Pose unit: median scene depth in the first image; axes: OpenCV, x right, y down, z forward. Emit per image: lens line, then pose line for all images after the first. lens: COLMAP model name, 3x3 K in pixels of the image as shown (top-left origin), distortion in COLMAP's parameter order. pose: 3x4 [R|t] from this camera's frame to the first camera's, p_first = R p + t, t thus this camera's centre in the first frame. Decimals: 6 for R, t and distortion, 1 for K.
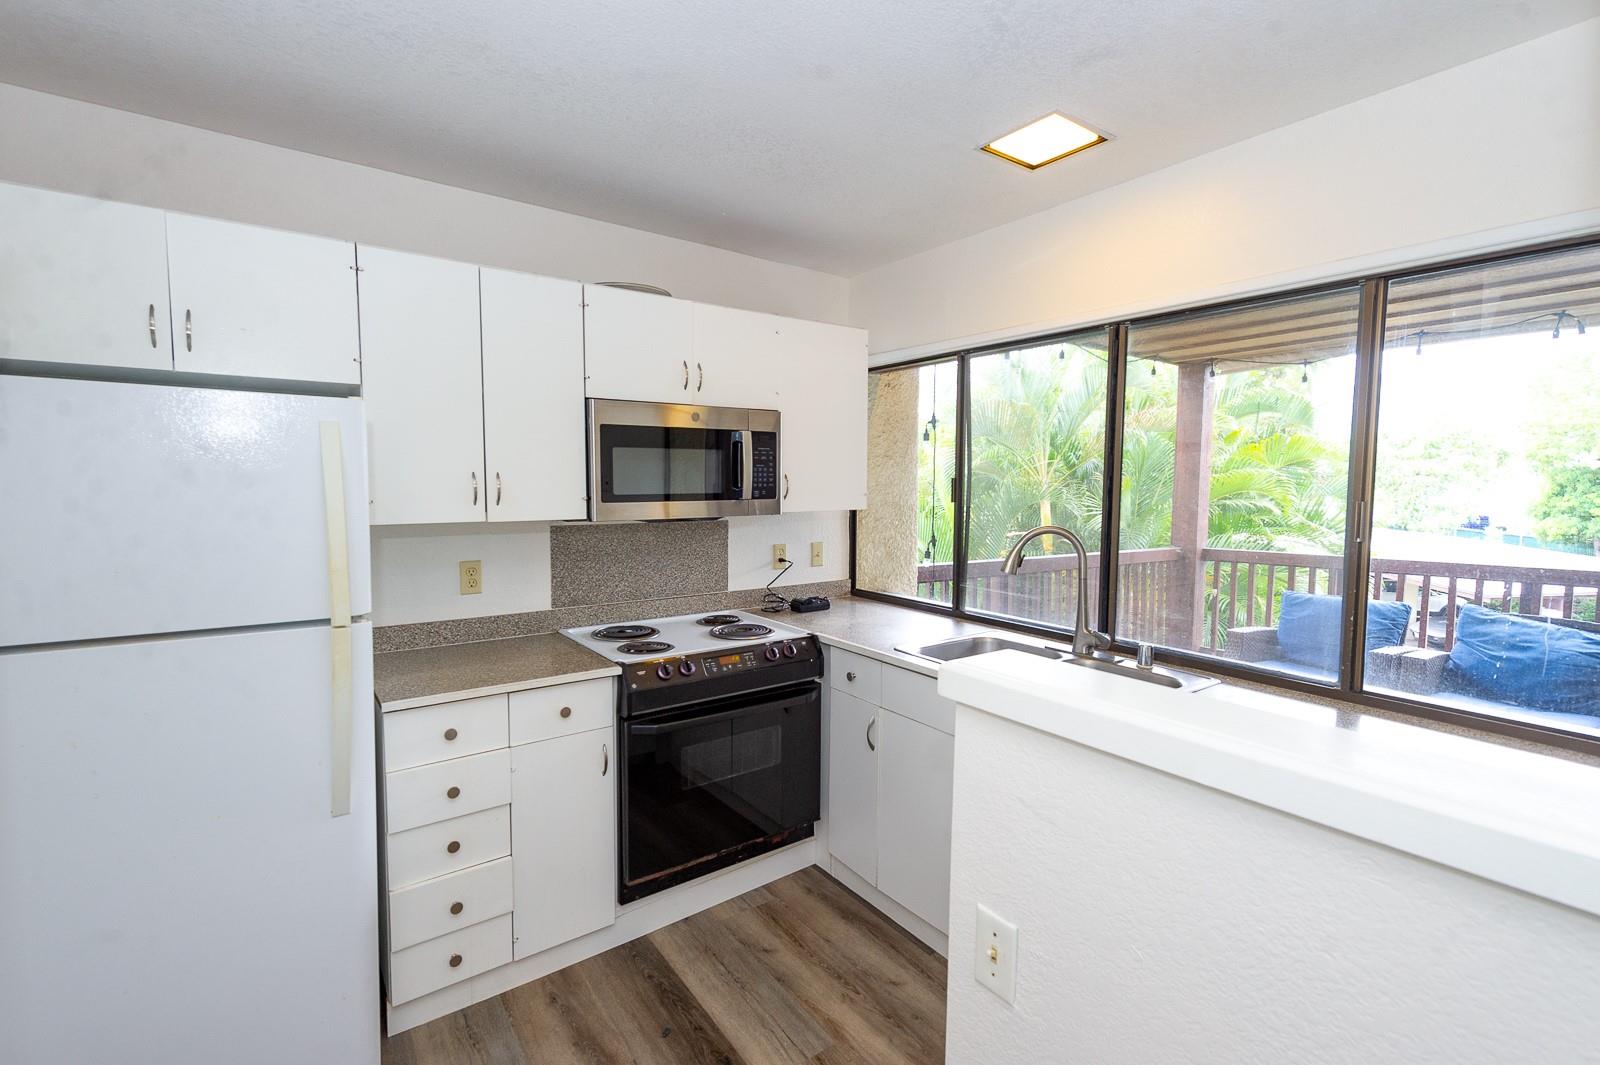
lens RADIAL K [[711.8, 0, 800.0], [0, 711.8, 532.5], [0, 0, 1]] dist [-0.000296, -0.000378]
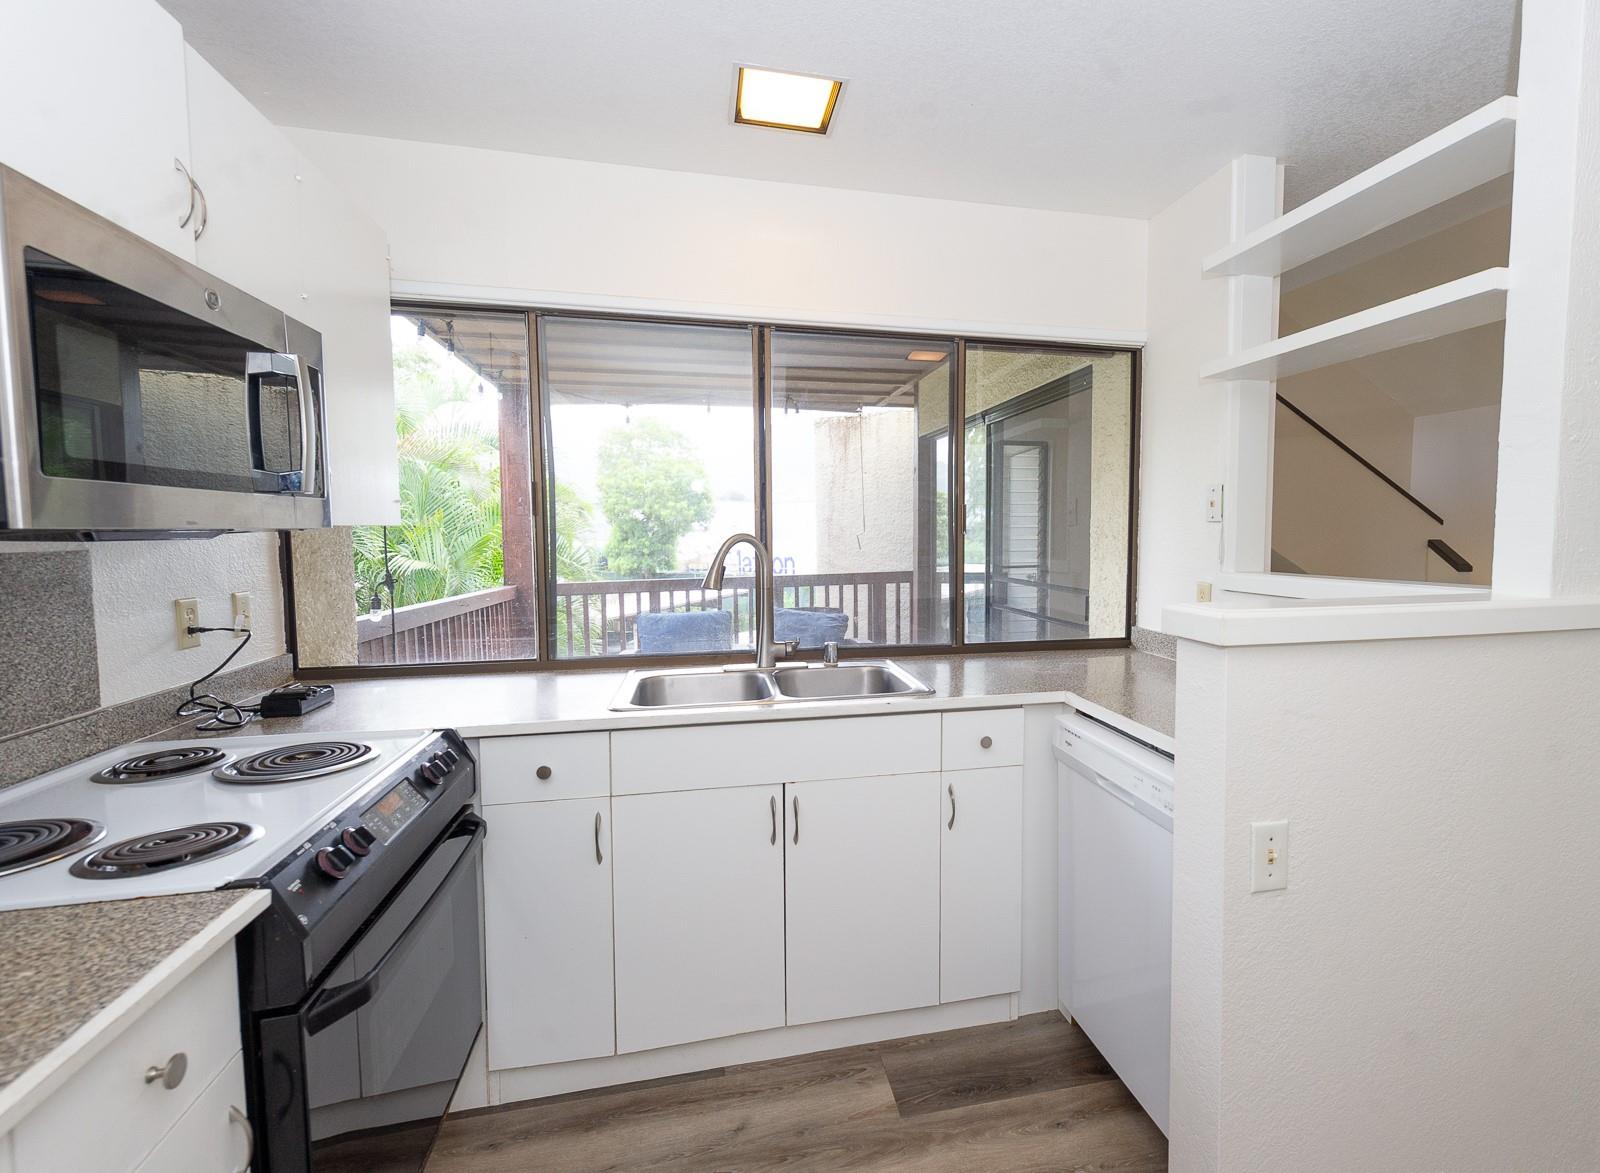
lens RADIAL K [[764.4, 0, 801.5], [0, 764.4, 596.6], [0, 0, 1]] dist [-0.002099, -0.000388]
pose [[0.380346, -0.072848, 0.921971, -0.399929], [0.071706, 0.996215, 0.049133, 0.021319], [-0.922060, 0.047423, 0.384130, 0.430444]]
